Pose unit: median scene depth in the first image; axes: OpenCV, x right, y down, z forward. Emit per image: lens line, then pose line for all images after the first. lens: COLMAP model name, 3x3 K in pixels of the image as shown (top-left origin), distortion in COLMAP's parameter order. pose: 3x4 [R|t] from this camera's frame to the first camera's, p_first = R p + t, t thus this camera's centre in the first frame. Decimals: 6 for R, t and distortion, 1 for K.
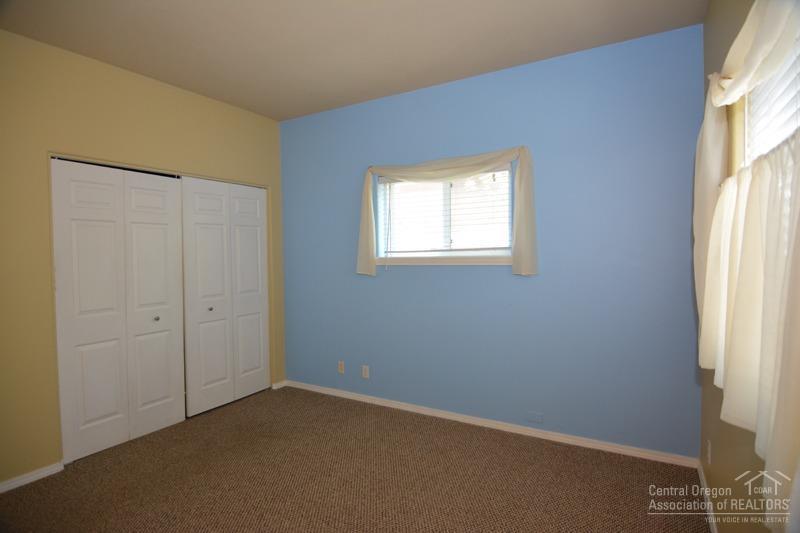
lens RADIAL K [[418.8, 0, 399.8], [0, 418.8, 271.5], [0, 0, 1]] dist [0.002602, 0.000172]
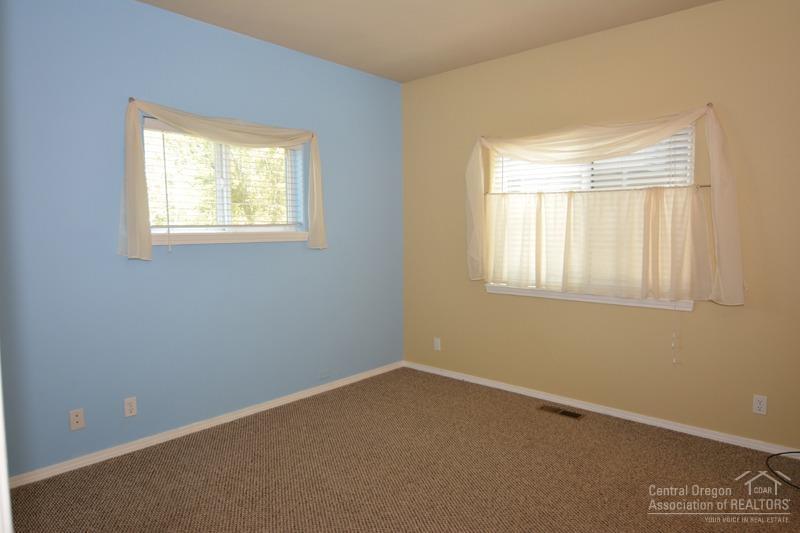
lens RADIAL K [[504.3, 0, 400.0], [0, 504.3, 265.1], [0, 0, 1]] dist [-0.000671, 0.000343]
pose [[0.210081, -0.056636, 0.976042, -0.803019], [0.053670, 0.997483, 0.046328, 0.001699], [-0.976210, 0.042651, 0.212592, 0.429205]]
